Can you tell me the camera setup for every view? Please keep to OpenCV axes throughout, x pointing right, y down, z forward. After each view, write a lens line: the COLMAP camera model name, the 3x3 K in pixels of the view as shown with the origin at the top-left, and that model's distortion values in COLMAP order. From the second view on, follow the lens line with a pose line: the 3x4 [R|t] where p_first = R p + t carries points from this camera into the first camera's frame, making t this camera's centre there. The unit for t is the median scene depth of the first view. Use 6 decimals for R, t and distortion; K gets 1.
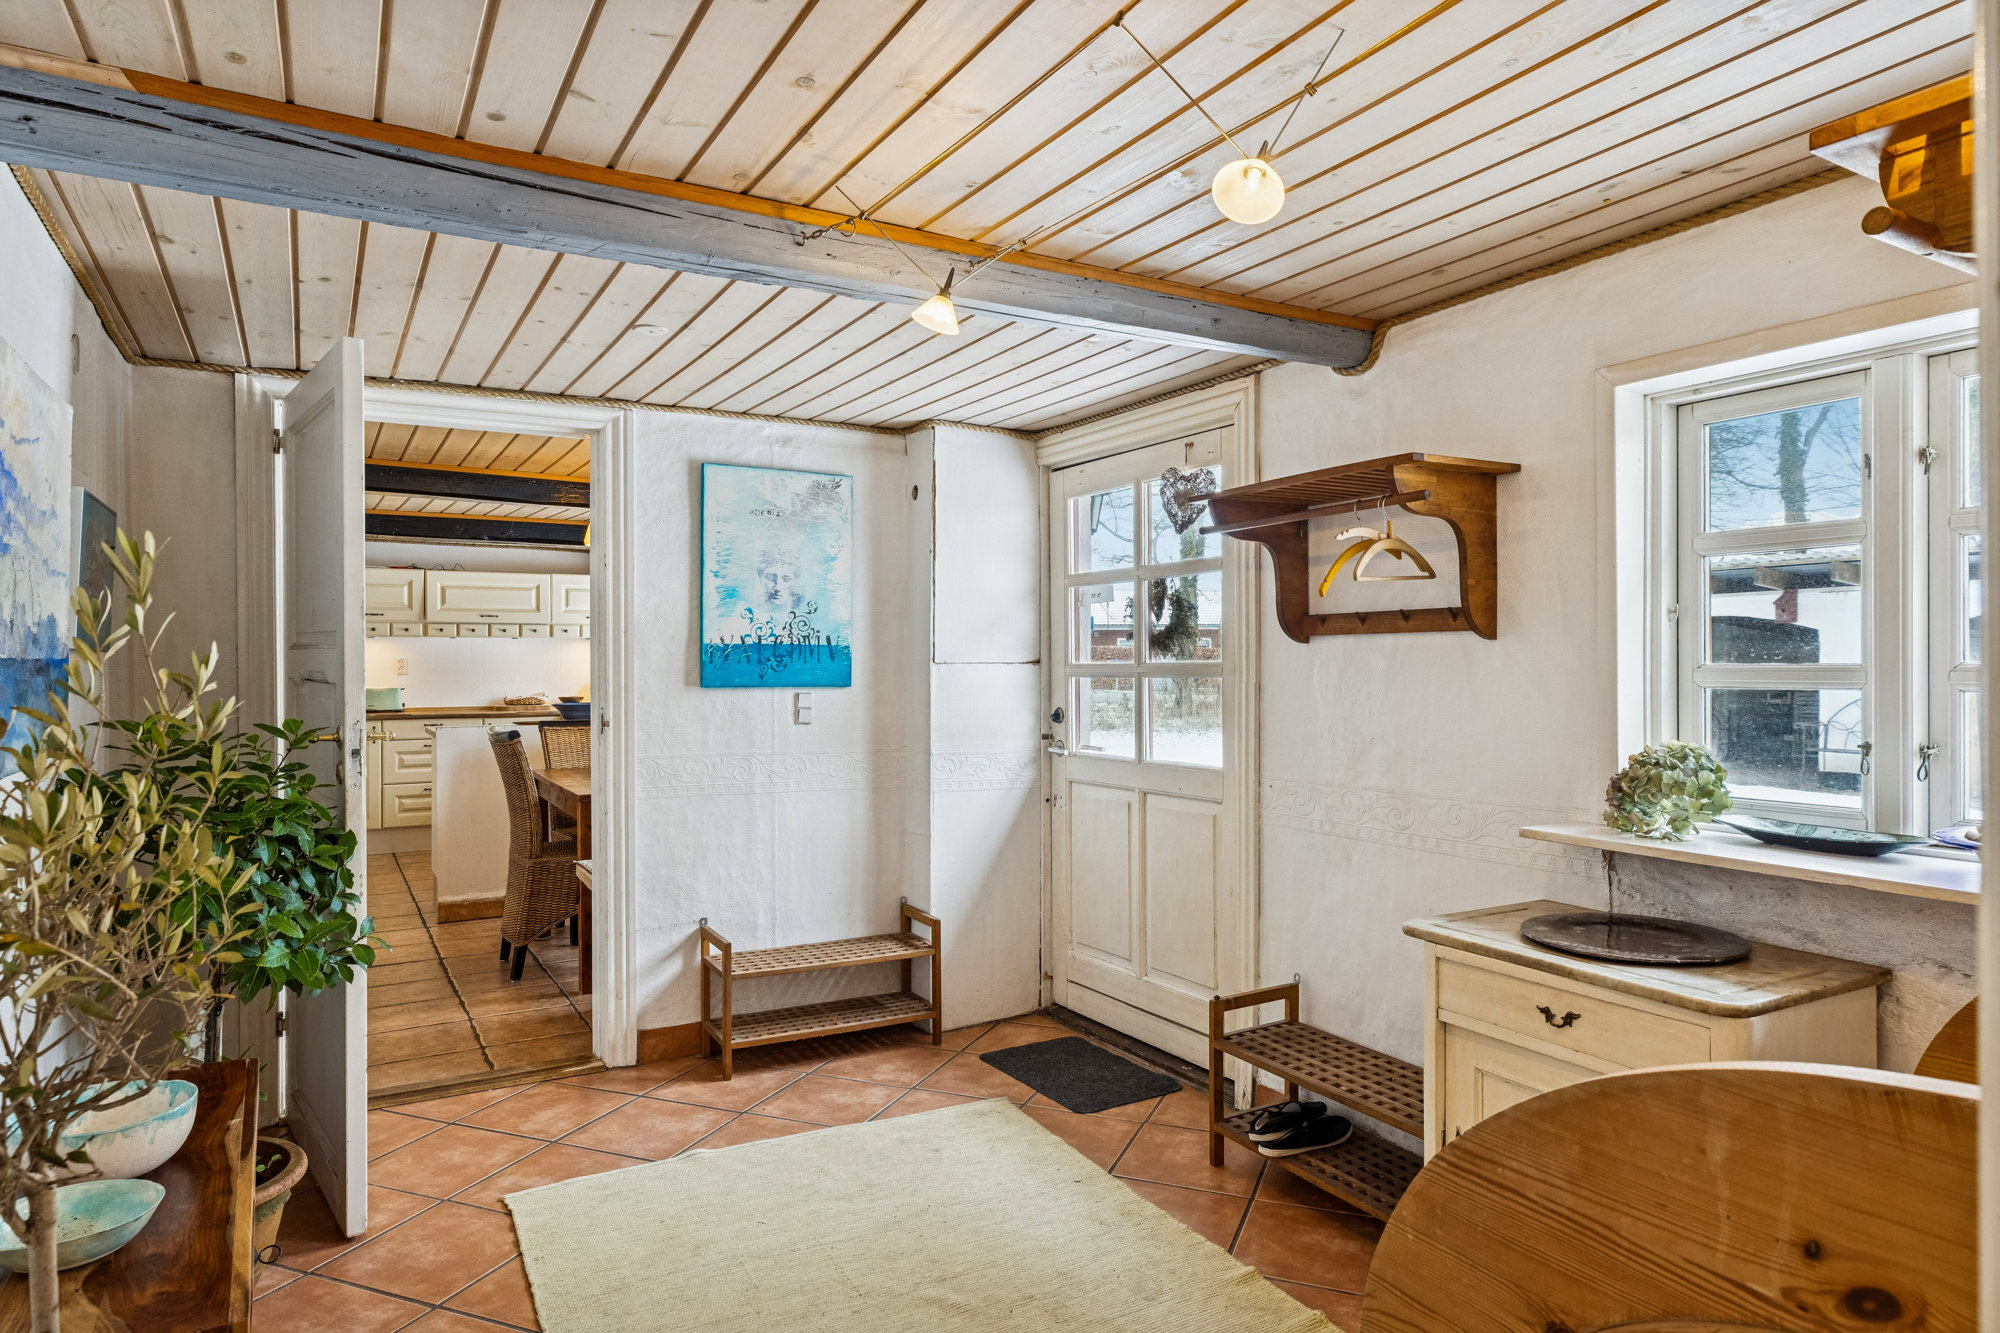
lens RADIAL K [[1229.9, 0, 992.3], [0, 1229.9, 671.2], [0, 0, 1]] dist [0.038957, 0.000110]
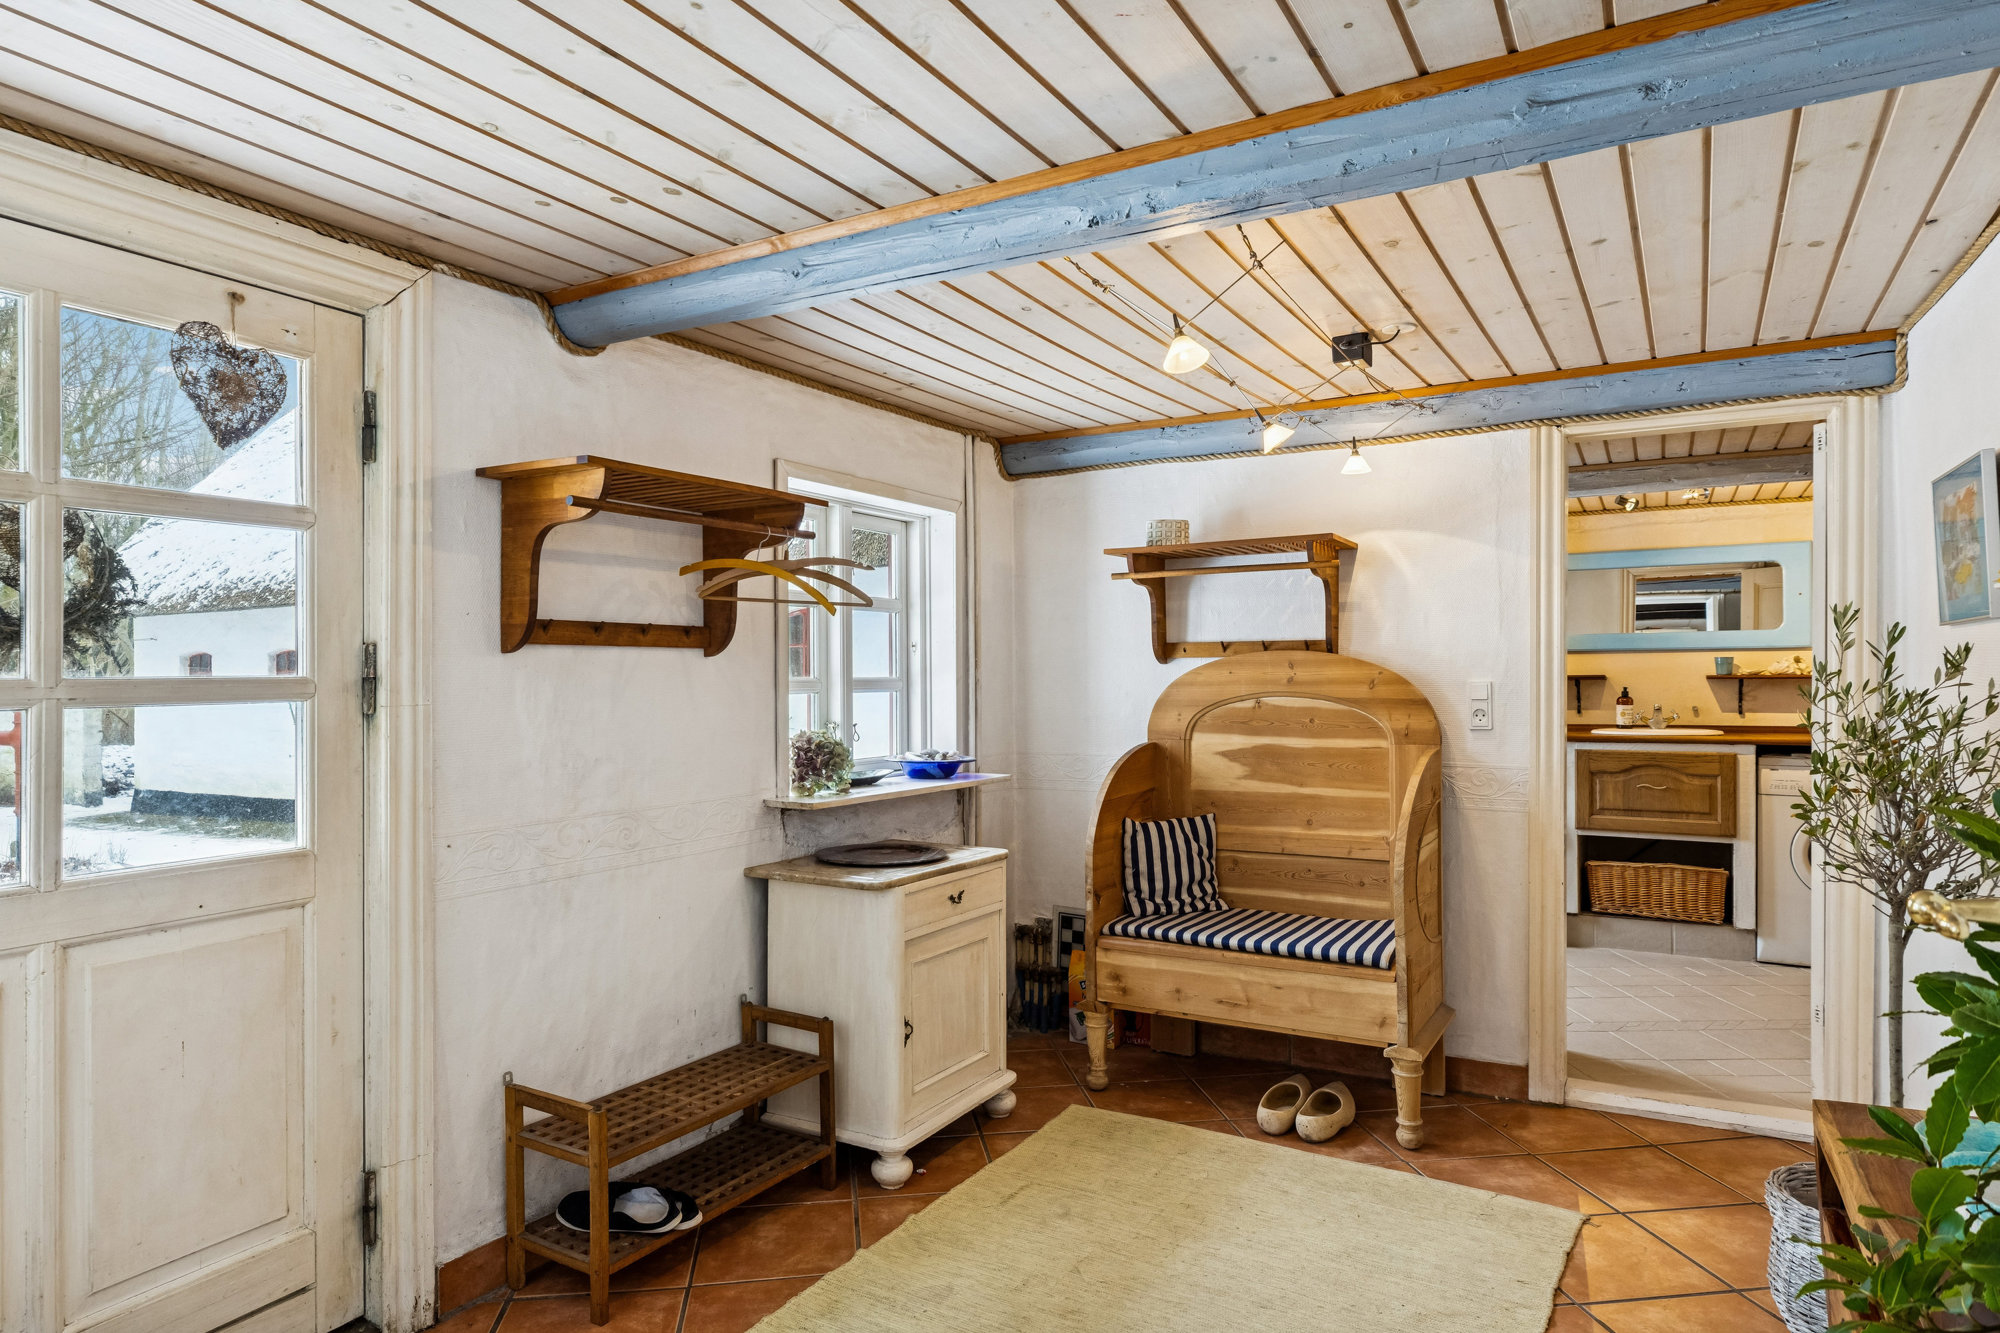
lens RADIAL K [[1229.9, 0, 992.3], [0, 1229.9, 671.2], [0, 0, 1]] dist [0.038957, 0.000110]
pose [[-0.523398, 0.007111, 0.852059, -0.608094], [0.010009, 0.999947, -0.002197, -0.006130], [-0.852029, 0.007378, -0.523442, 1.182523]]
